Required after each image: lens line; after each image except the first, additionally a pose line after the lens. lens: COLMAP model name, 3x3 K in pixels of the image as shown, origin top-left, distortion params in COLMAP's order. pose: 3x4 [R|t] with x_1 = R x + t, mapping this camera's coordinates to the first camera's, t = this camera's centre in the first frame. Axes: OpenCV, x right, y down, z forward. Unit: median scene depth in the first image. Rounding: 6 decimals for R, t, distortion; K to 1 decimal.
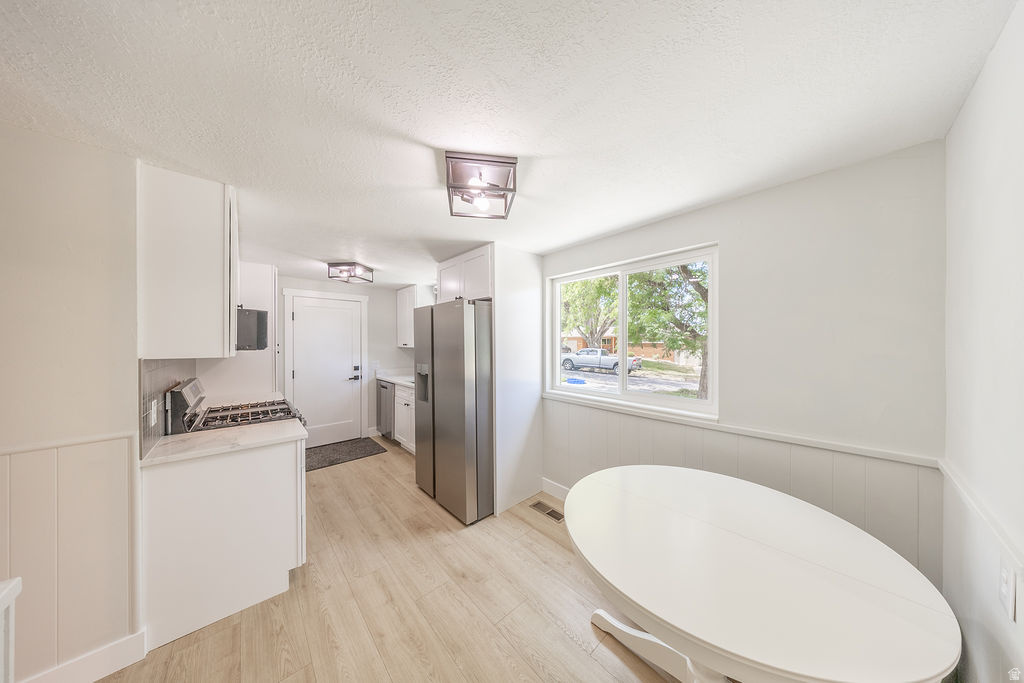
lens RADIAL K [[296.5, 0, 511.0], [0, 296.5, 342.5], [0, 0, 1]] dist [-0.001570, 0.000668]
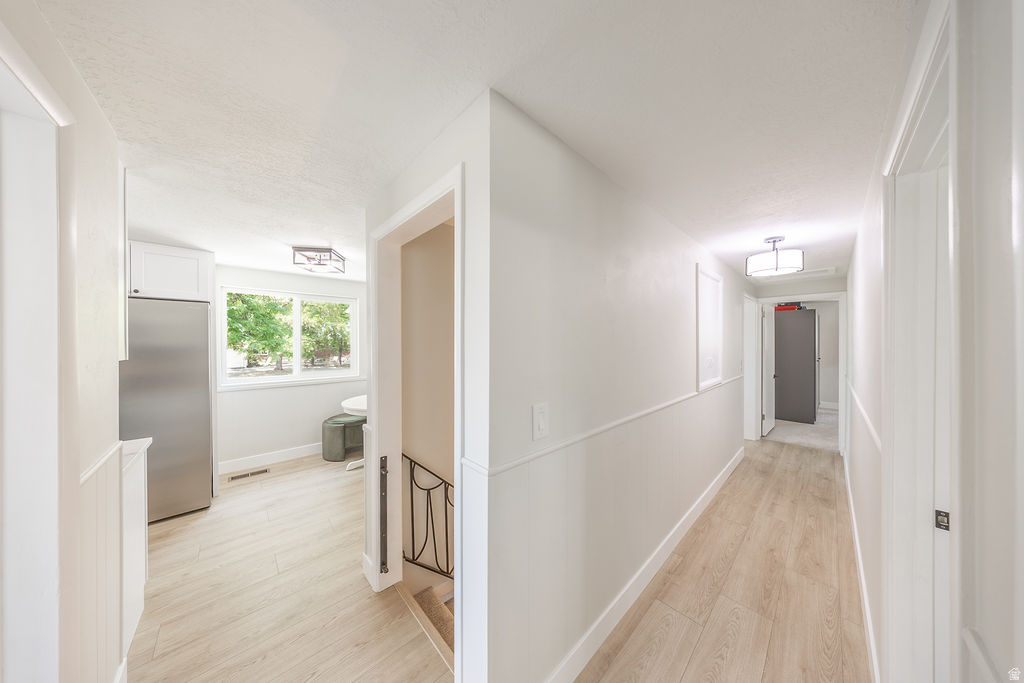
lens RADIAL K [[296.5, 0, 510.8], [0, 296.5, 341.2], [0, 0, 1]] dist [-0.001570, 0.000668]
pose [[-0.018462, -0.001746, 0.999828, -1.556243], [0.001513, 0.999997, 0.001774, -0.006027], [-0.999828, 0.001546, -0.018460, -0.129431]]
